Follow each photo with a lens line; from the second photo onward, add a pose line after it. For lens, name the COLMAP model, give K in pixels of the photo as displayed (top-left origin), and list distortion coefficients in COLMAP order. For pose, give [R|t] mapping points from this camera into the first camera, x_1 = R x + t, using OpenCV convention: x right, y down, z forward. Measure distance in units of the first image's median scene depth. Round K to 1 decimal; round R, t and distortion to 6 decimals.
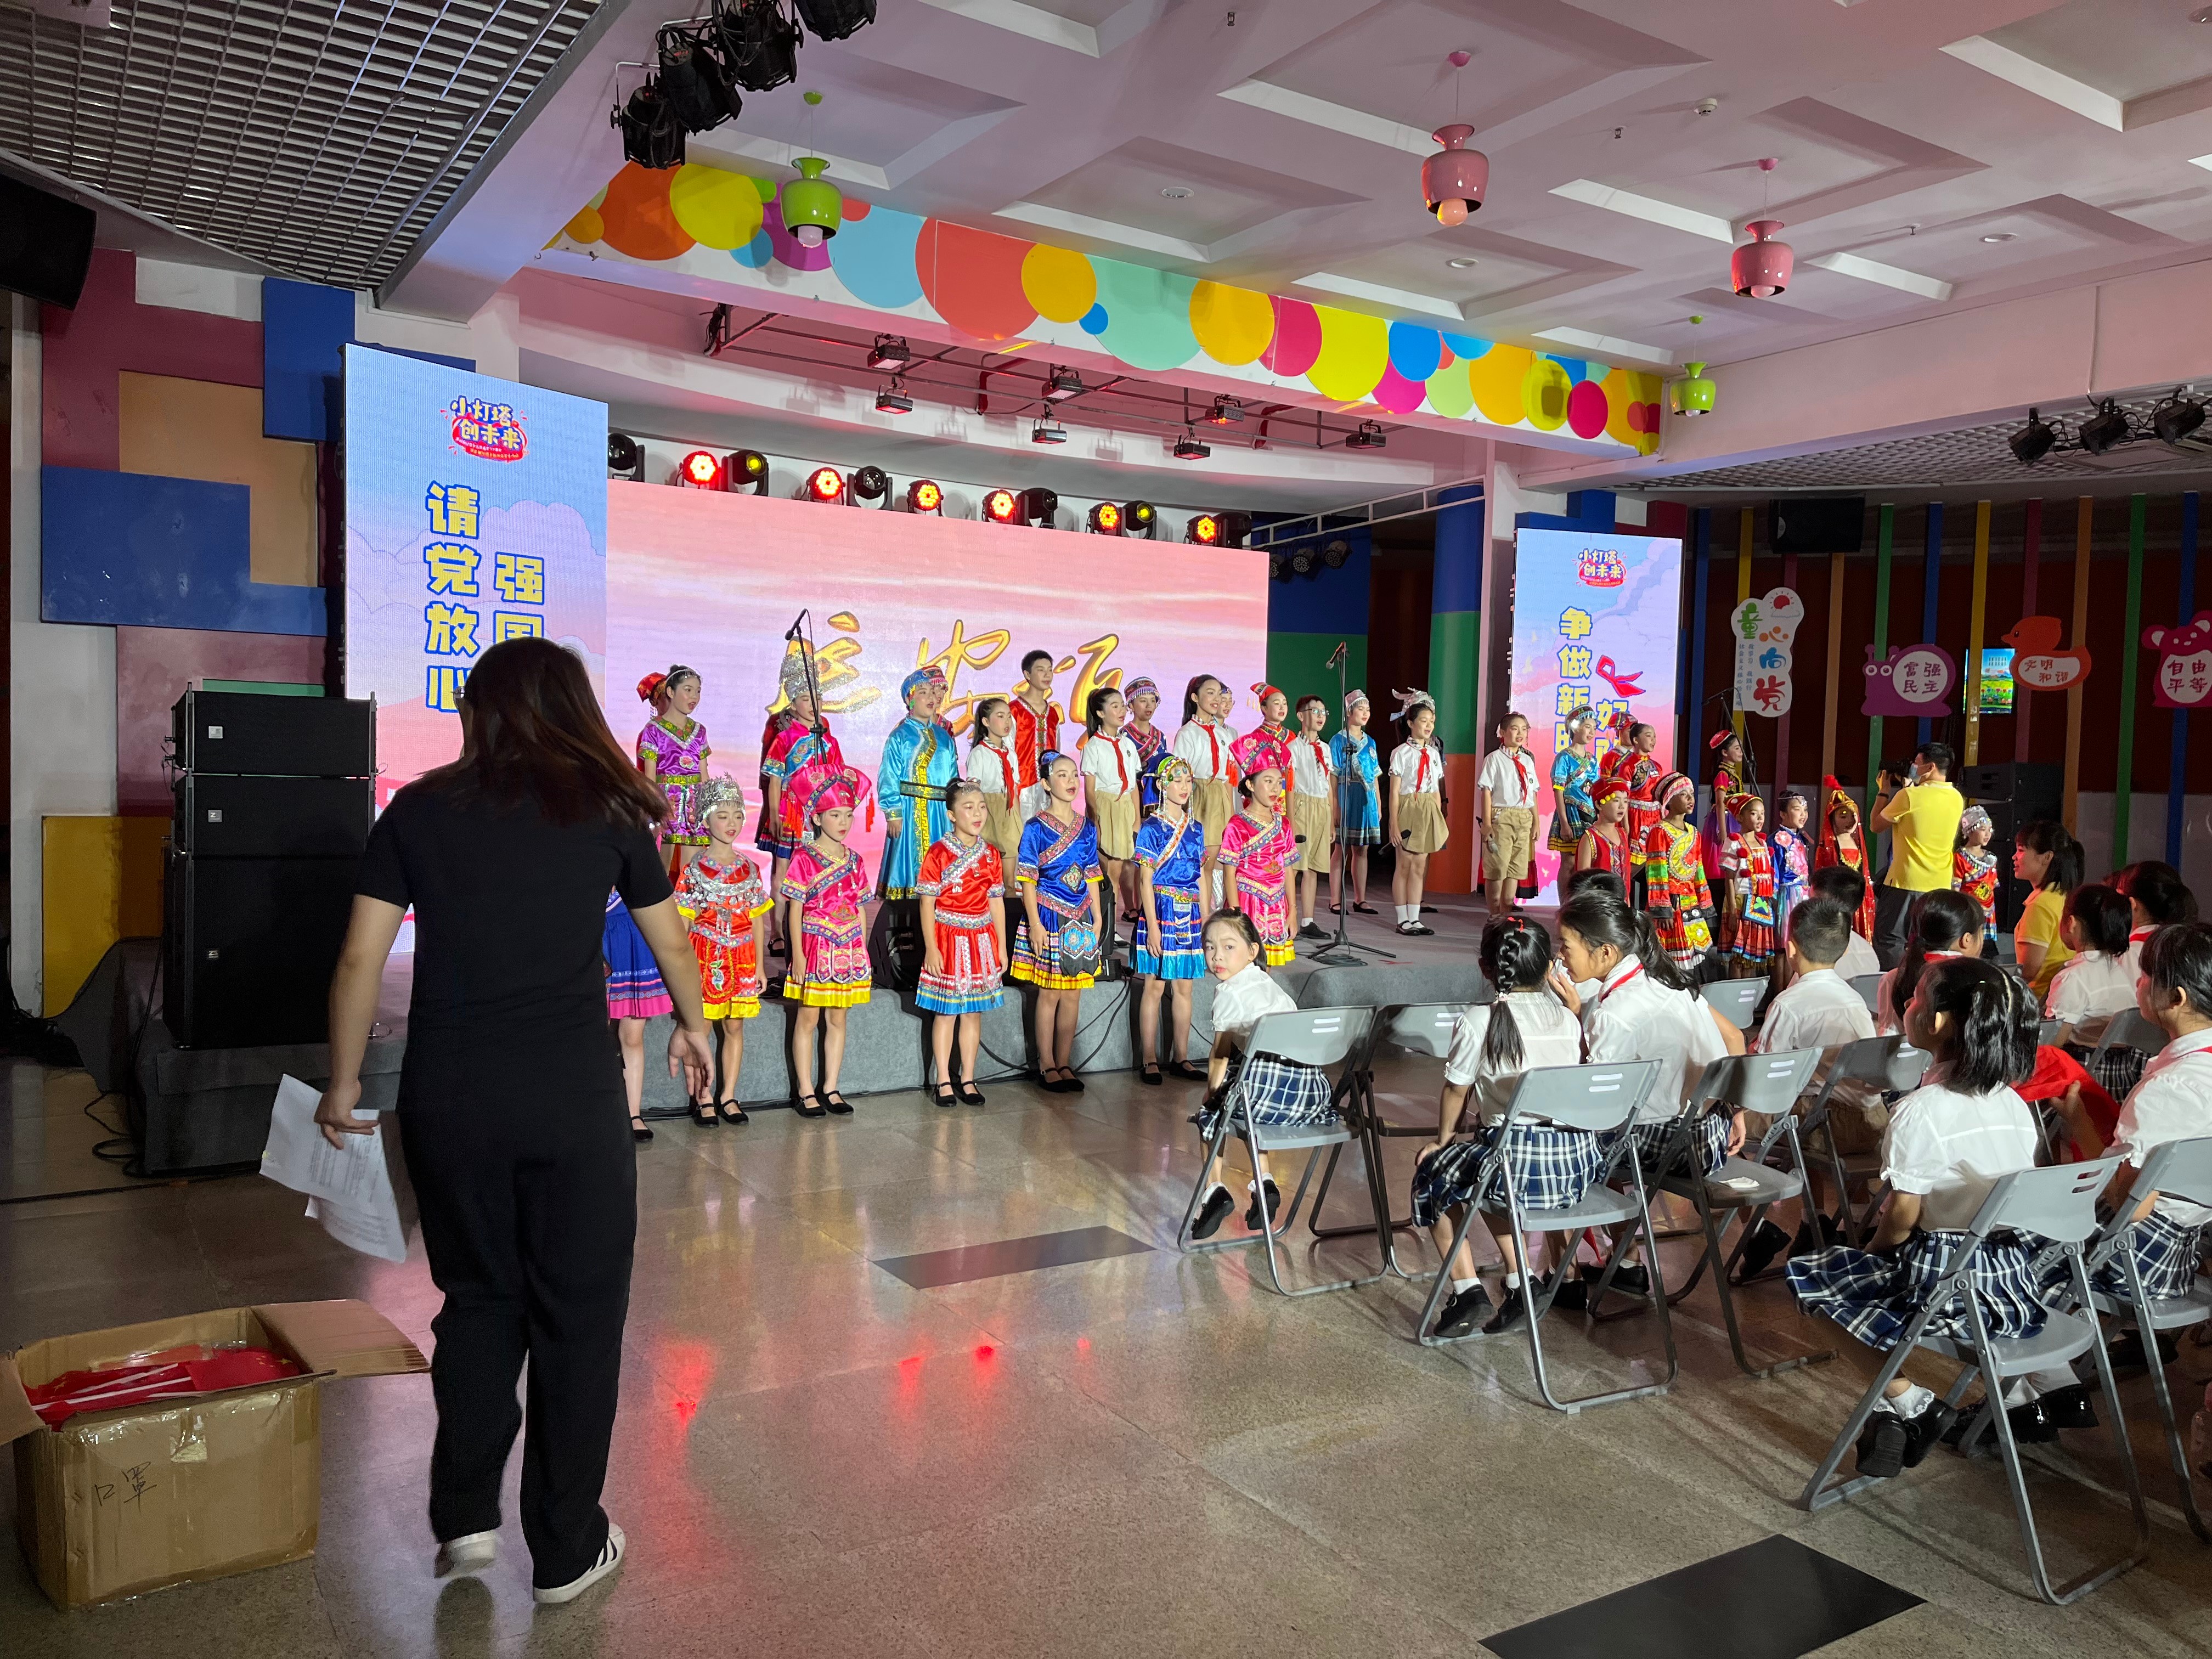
lens RADIAL K [[1664.8, 0, 1090.6], [0, 1664.8, 844.7], [0, 0, 1]] dist [0.068133, -0.088453]
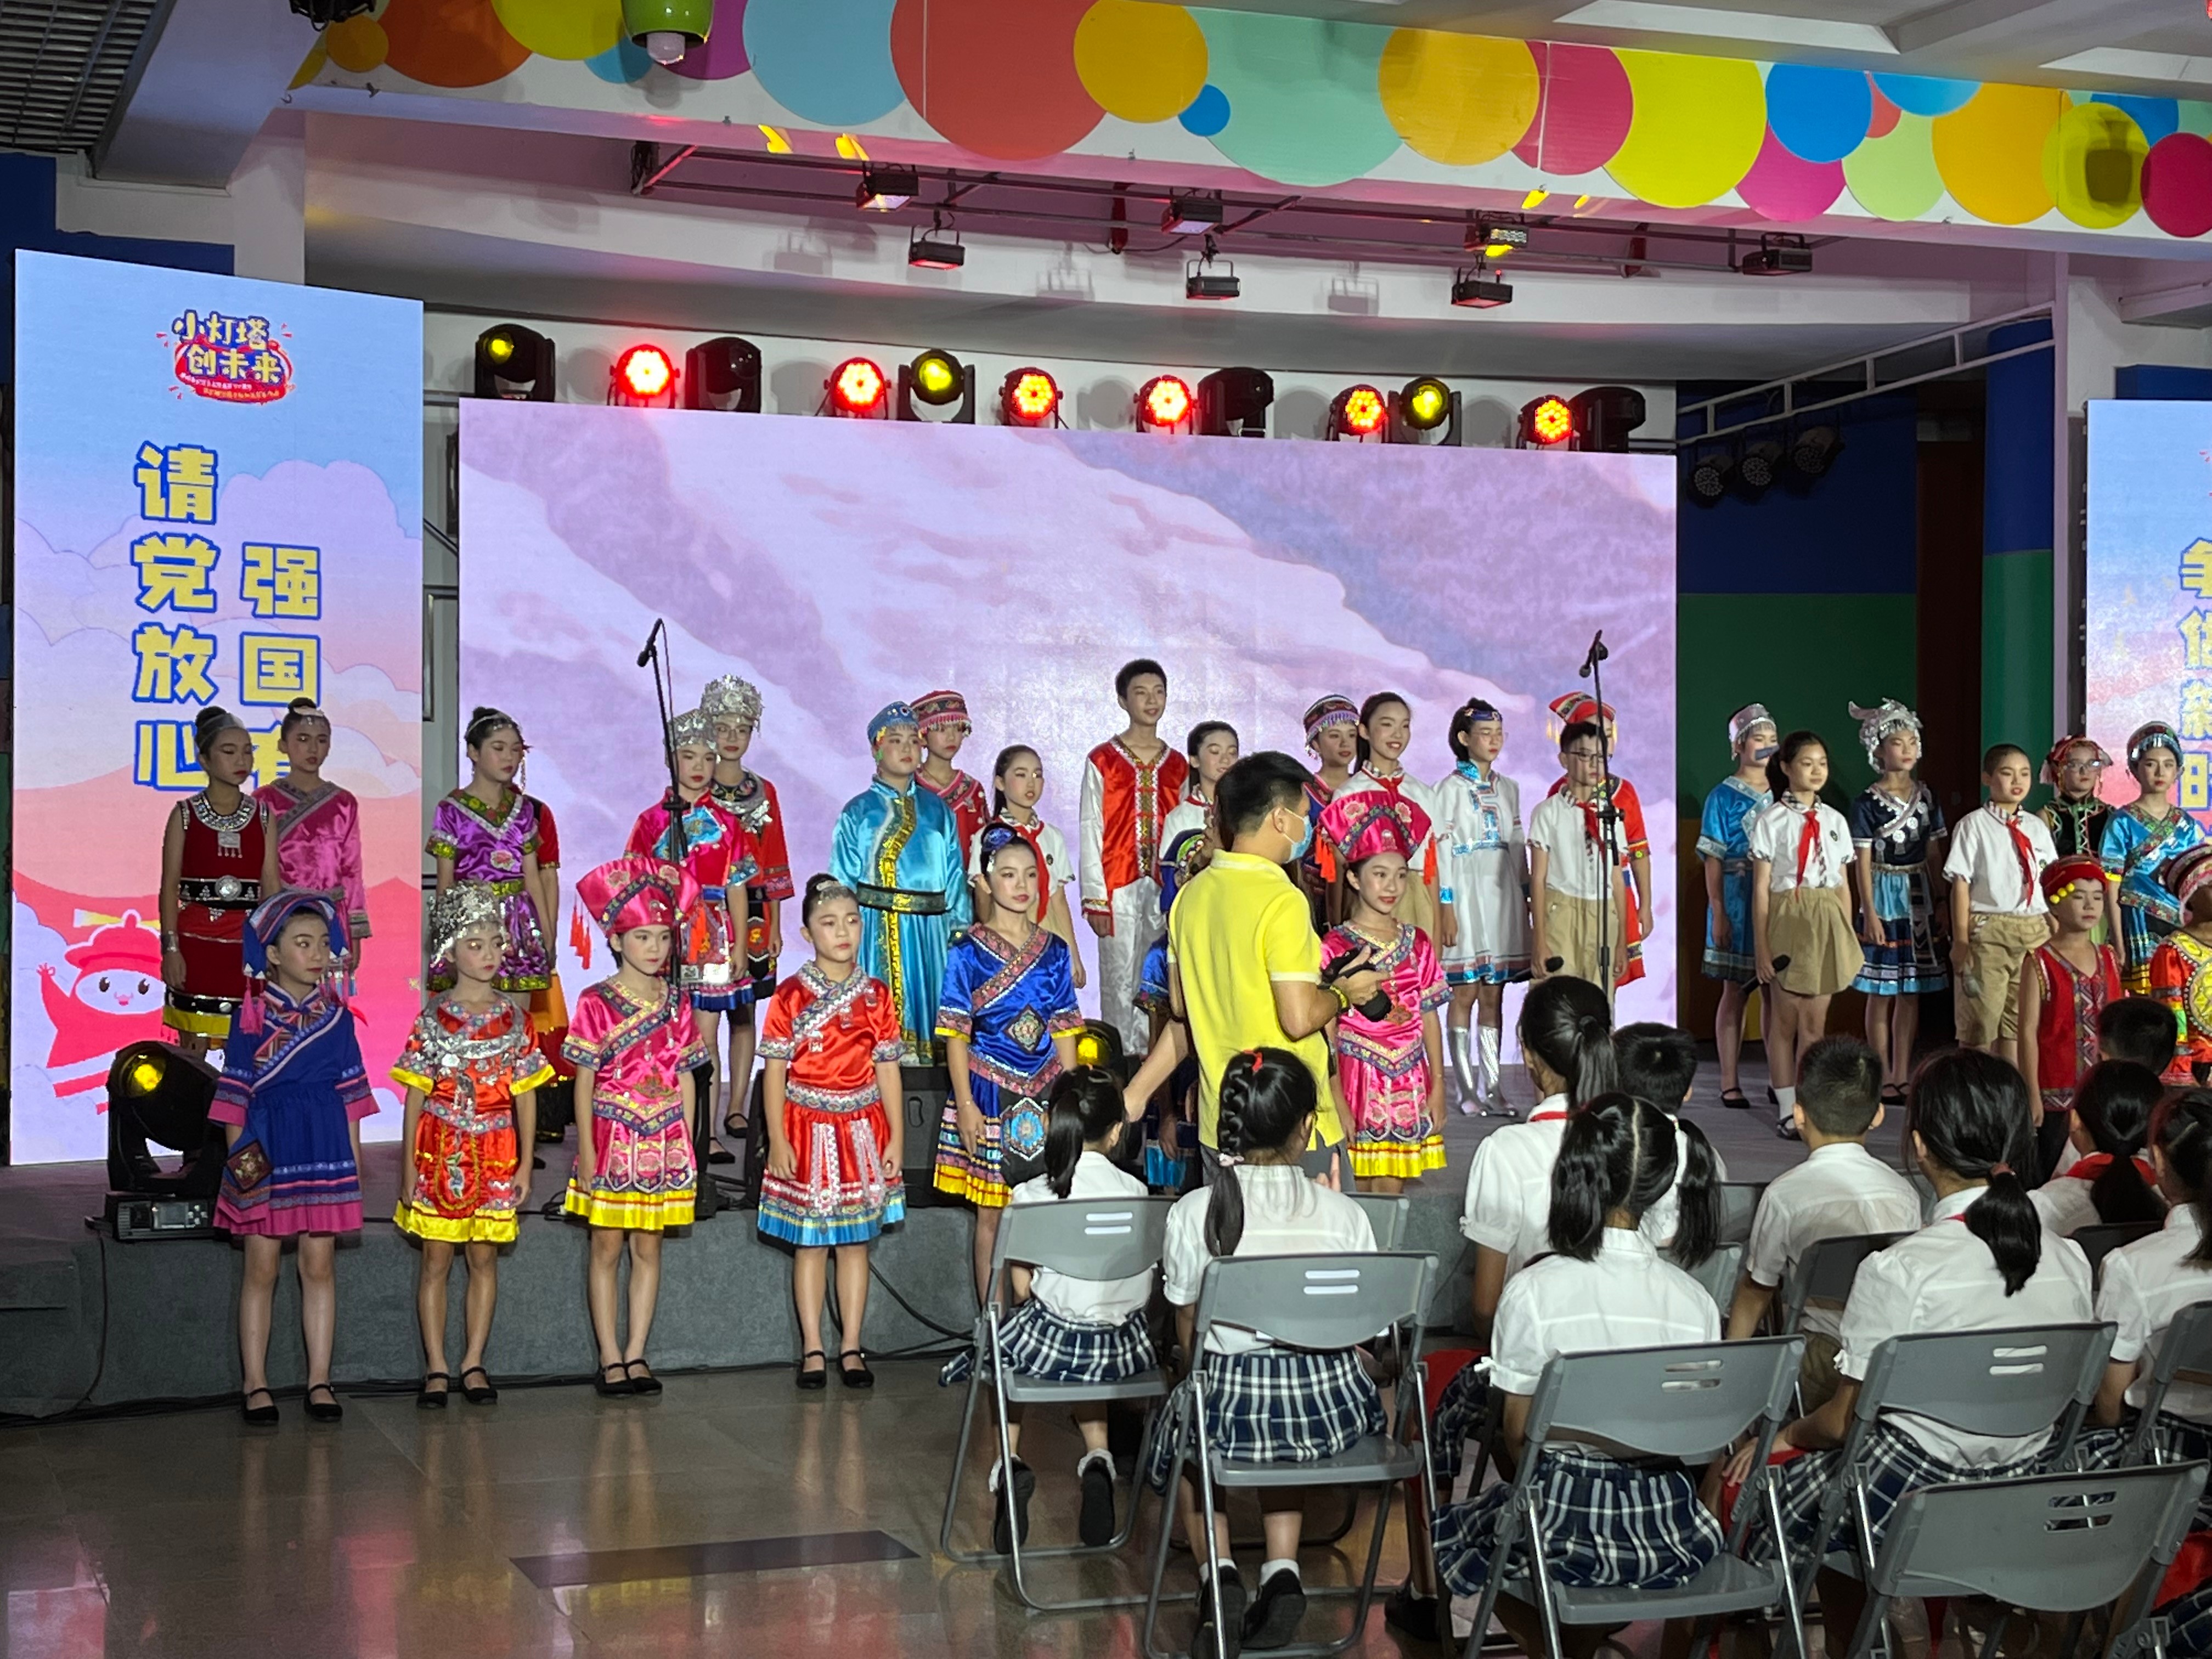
lens RADIAL K [[3418.4, 0, 1096.3], [0, 3418.4, 837.7], [0, 0, 1]] dist [0.225256, -0.873773]
pose [[0.977193, -0.019253, -0.211478, 0.232064], [0.008836, 0.998706, -0.050091, 0.009255], [0.212169, 0.047079, 0.976098, -0.215607]]
